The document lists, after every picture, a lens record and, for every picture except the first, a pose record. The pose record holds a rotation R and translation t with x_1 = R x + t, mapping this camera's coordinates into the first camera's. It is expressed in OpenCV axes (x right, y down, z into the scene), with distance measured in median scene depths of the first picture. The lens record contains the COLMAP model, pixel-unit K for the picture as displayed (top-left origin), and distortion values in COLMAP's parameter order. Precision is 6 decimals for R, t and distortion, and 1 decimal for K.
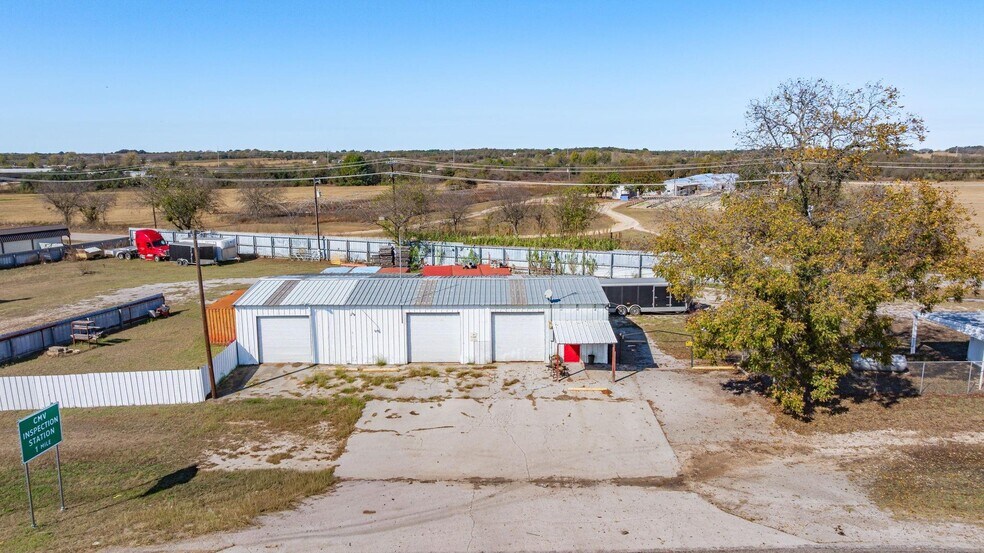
lens RADIAL K [[692.3, 0, 494.7], [0, 692.3, 280.0], [0, 0, 1]] dist [-0.002744, -0.001358]
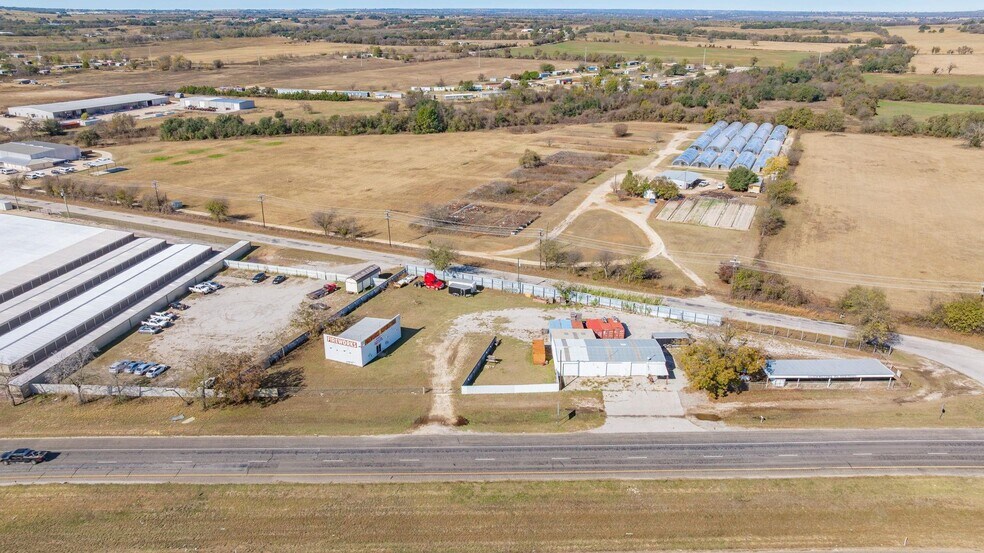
lens RADIAL K [[695.2, 0, 493.4], [0, 695.2, 275.7], [0, 0, 1]] dist [-0.043450, 0.052615]
pose [[0.999976, 0.006746, 0.001661, -0.366918], [-0.006939, 0.981499, 0.191339, -0.541510], [-0.000340, -0.191346, 0.981523, -1.206288]]
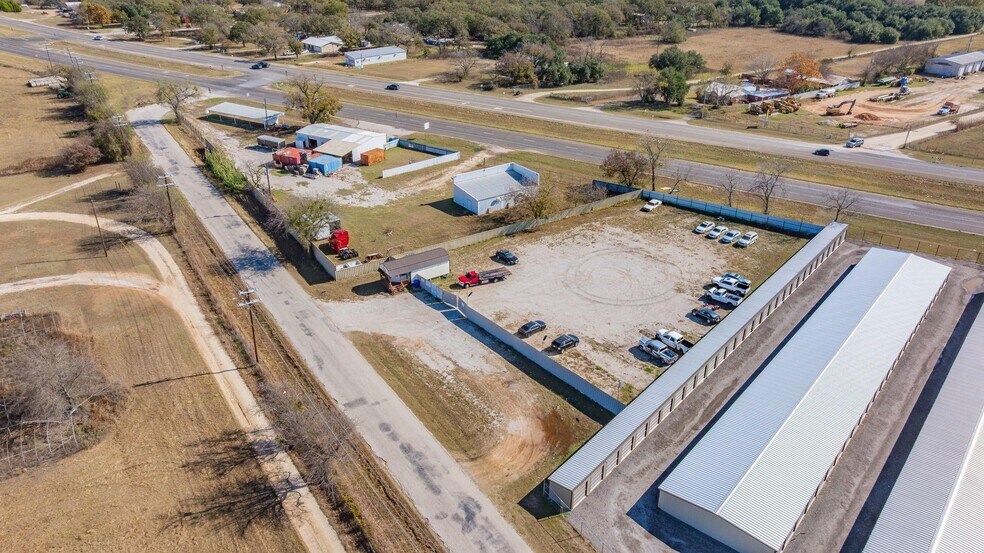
lens RADIAL K [[693.7, 0, 493.7], [0, 693.7, 274.9], [0, 0, 1]] dist [-0.018455, 0.000830]
pose [[-0.856722, -0.231618, 0.460847, -1.664761], [0.096311, 0.805944, 0.584105, -0.911158], [-0.506706, 0.544800, -0.668163, 2.121565]]
